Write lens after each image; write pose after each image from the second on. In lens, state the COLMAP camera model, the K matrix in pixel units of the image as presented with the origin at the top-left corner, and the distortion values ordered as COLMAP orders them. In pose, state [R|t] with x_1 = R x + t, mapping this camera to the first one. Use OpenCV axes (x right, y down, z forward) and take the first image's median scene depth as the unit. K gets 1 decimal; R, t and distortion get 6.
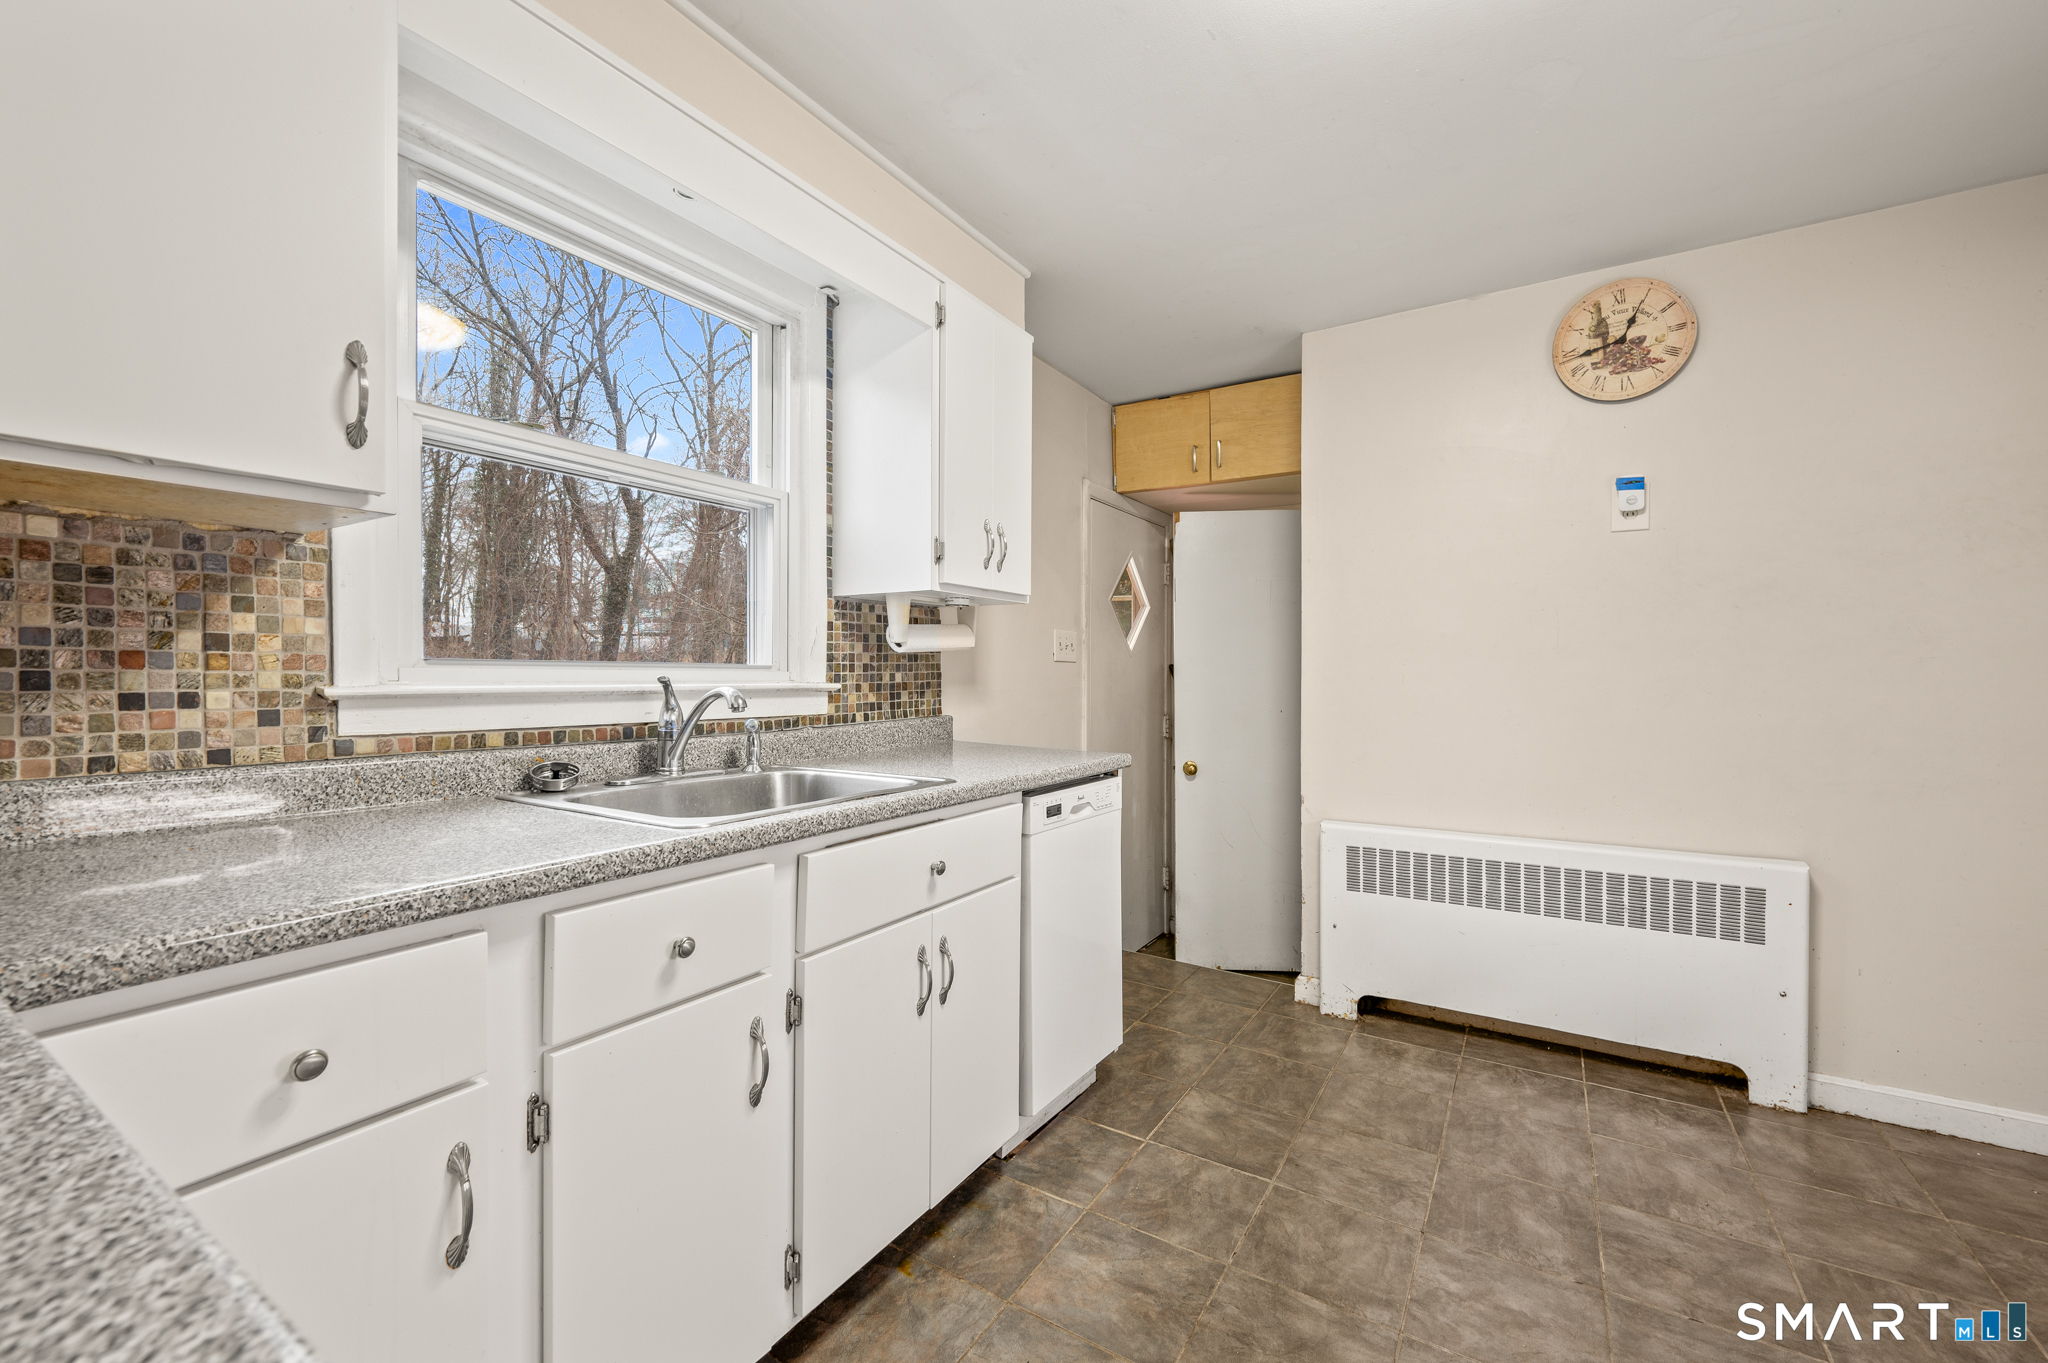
lens RADIAL K [[817.7, 0, 1024.0], [0, 817.7, 681.5], [0, 0, 1]] dist [-0.000308, 0.000059]
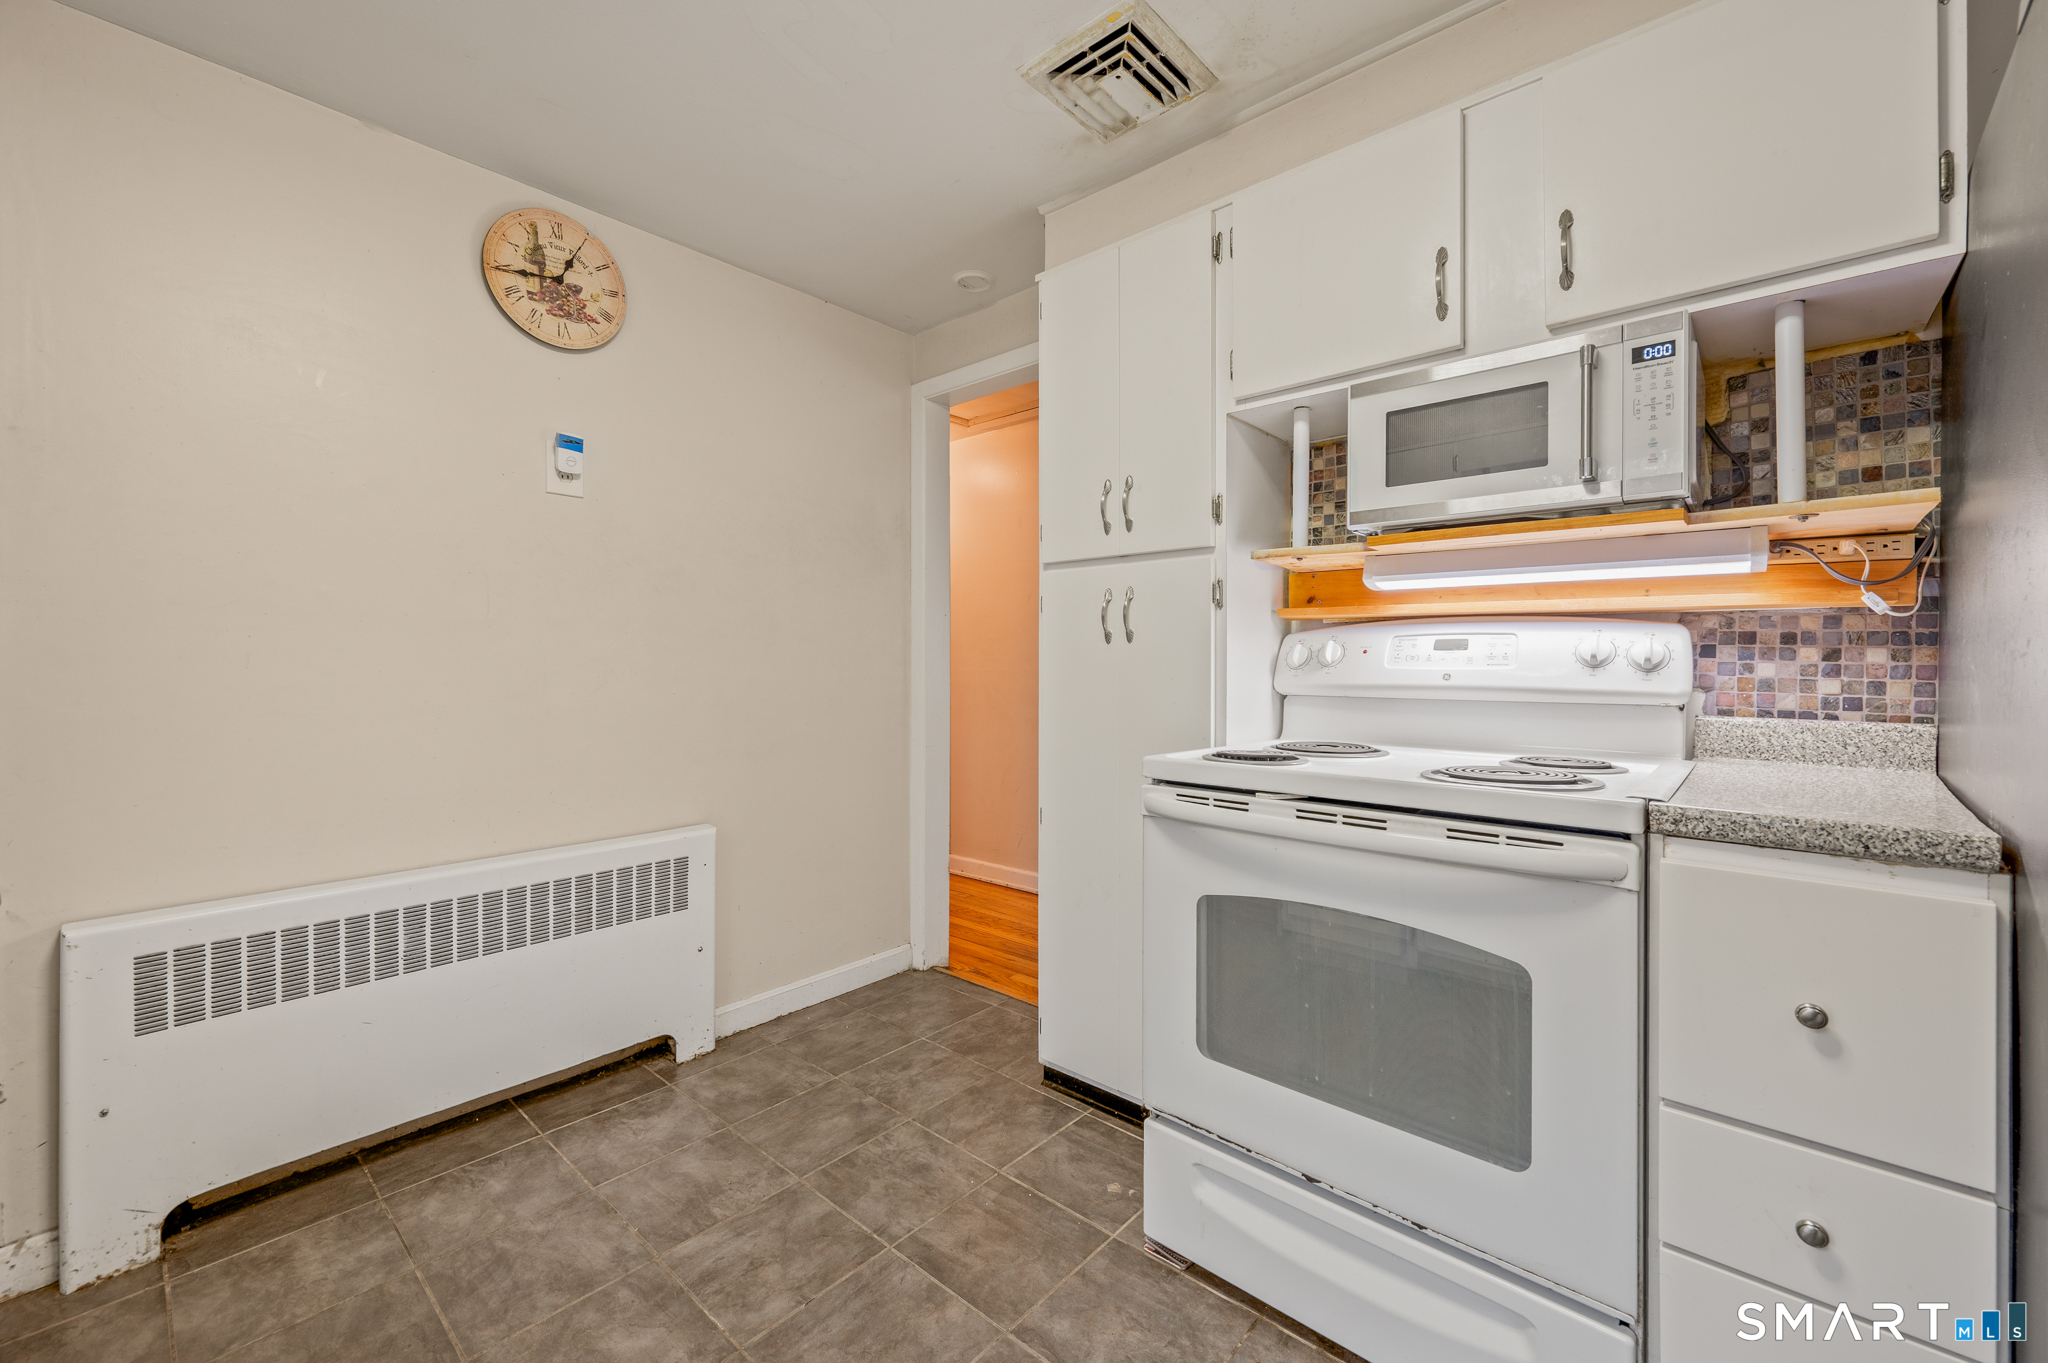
lens RADIAL K [[821.6, 0, 1028.1], [0, 821.6, 664.4], [0, 0, 1]] dist [-0.001044, 0.000055]
pose [[0.157490, -0.001029, 0.987520, -0.081553], [0.009000, 0.999959, -0.000393, 0.007747], [-0.987480, 0.008950, 0.157493, 0.393184]]
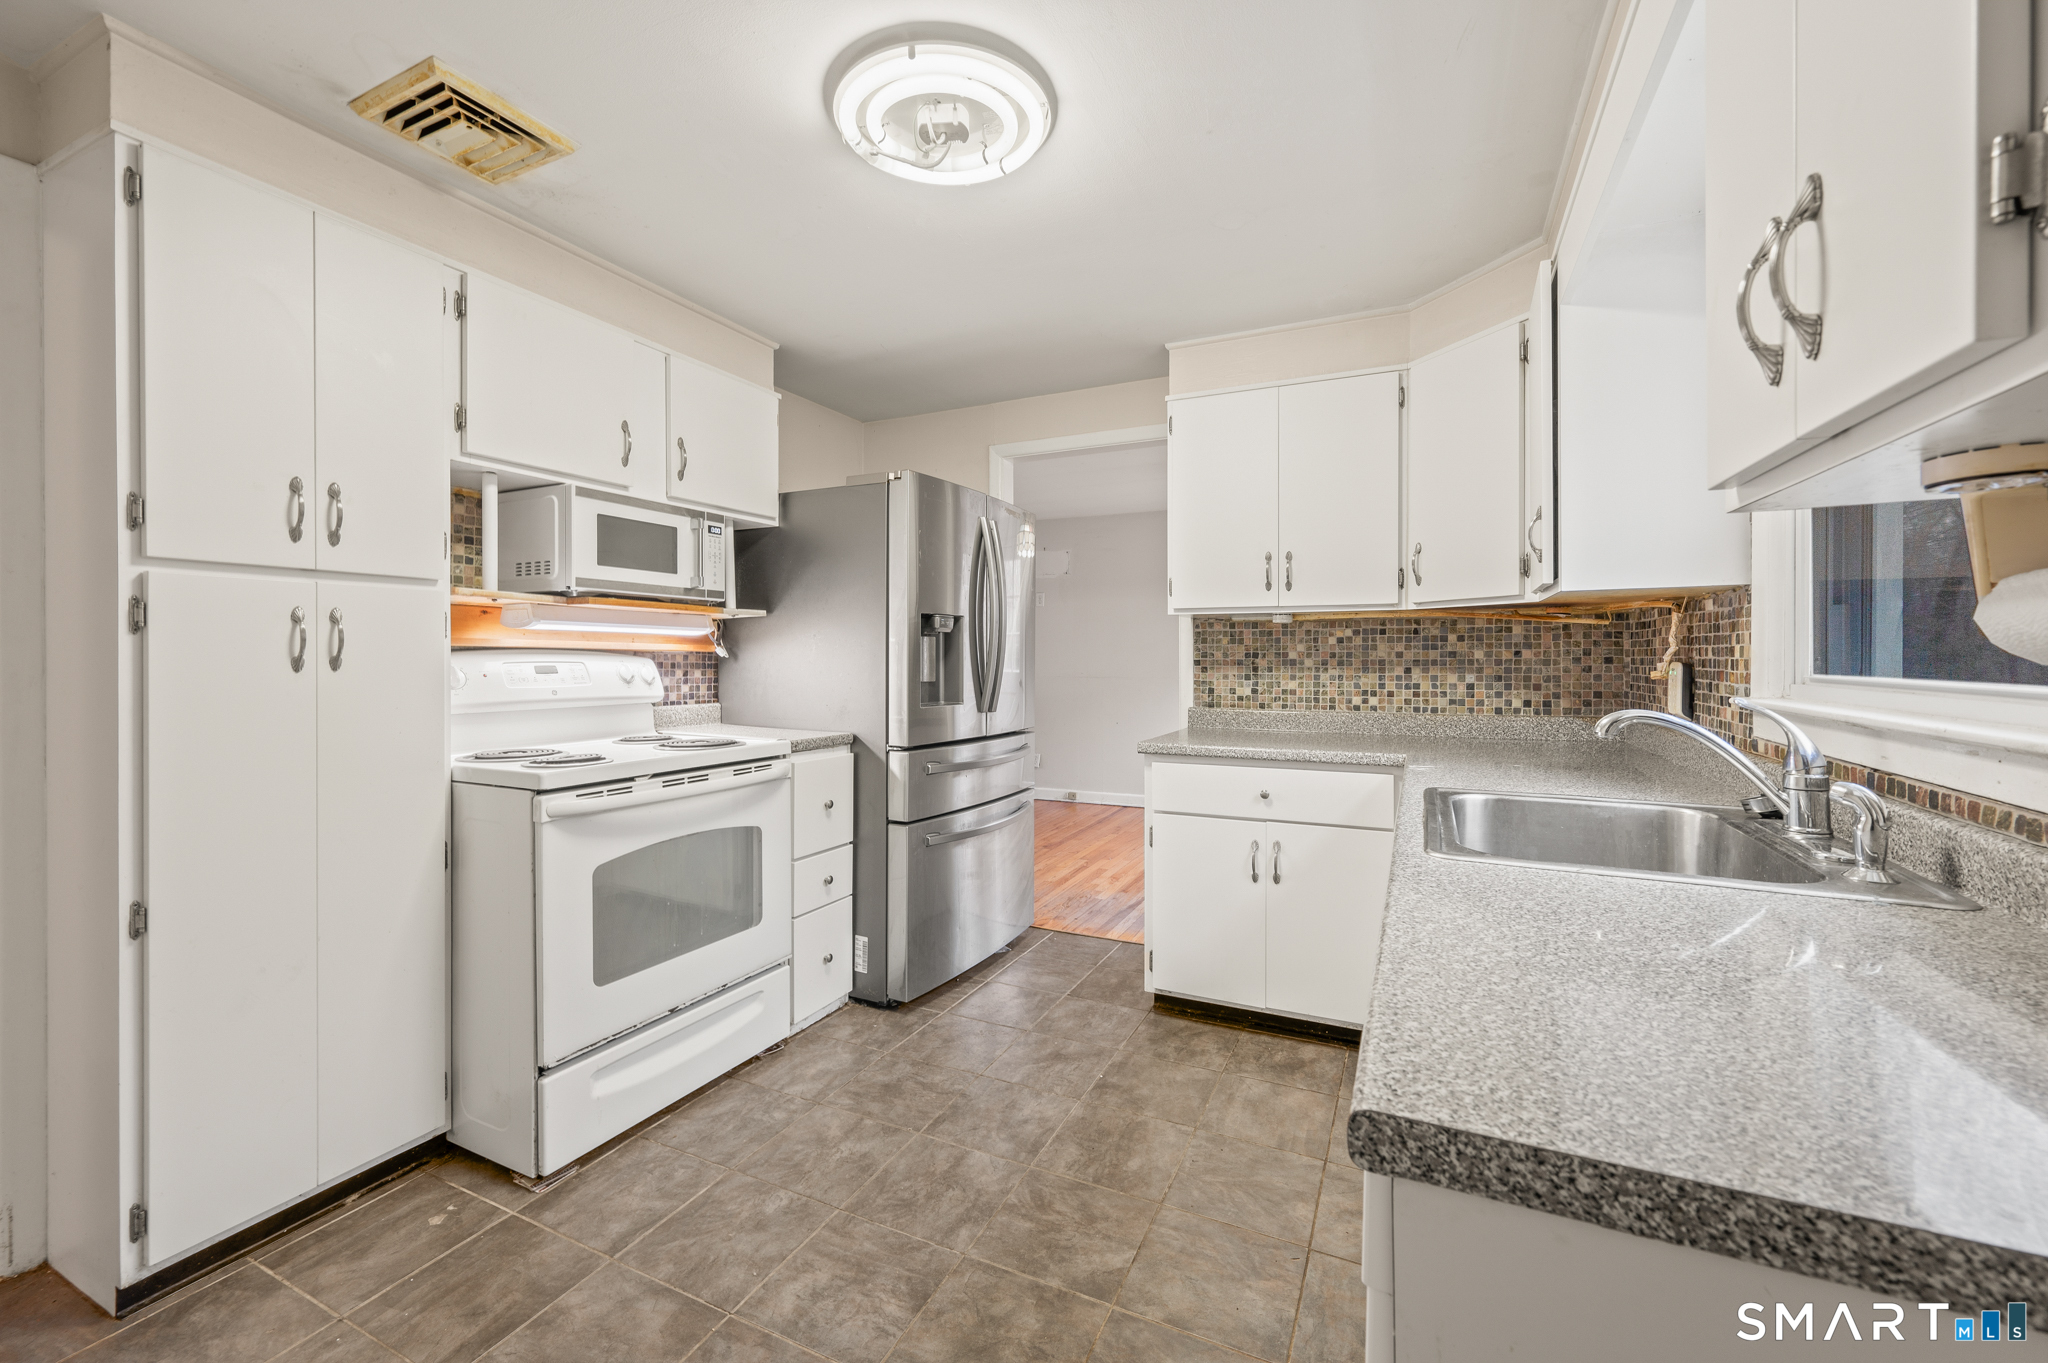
lens RADIAL K [[806.7, 0, 1041.7], [0, 806.7, 654.2], [0, 0, 1]] dist [0.000442, -0.000005]
pose [[-0.992415, -0.004075, -0.122864, 0.233034], [-0.005211, 0.999947, 0.008927, -0.041516], [0.122821, 0.009500, -0.992383, 1.273304]]
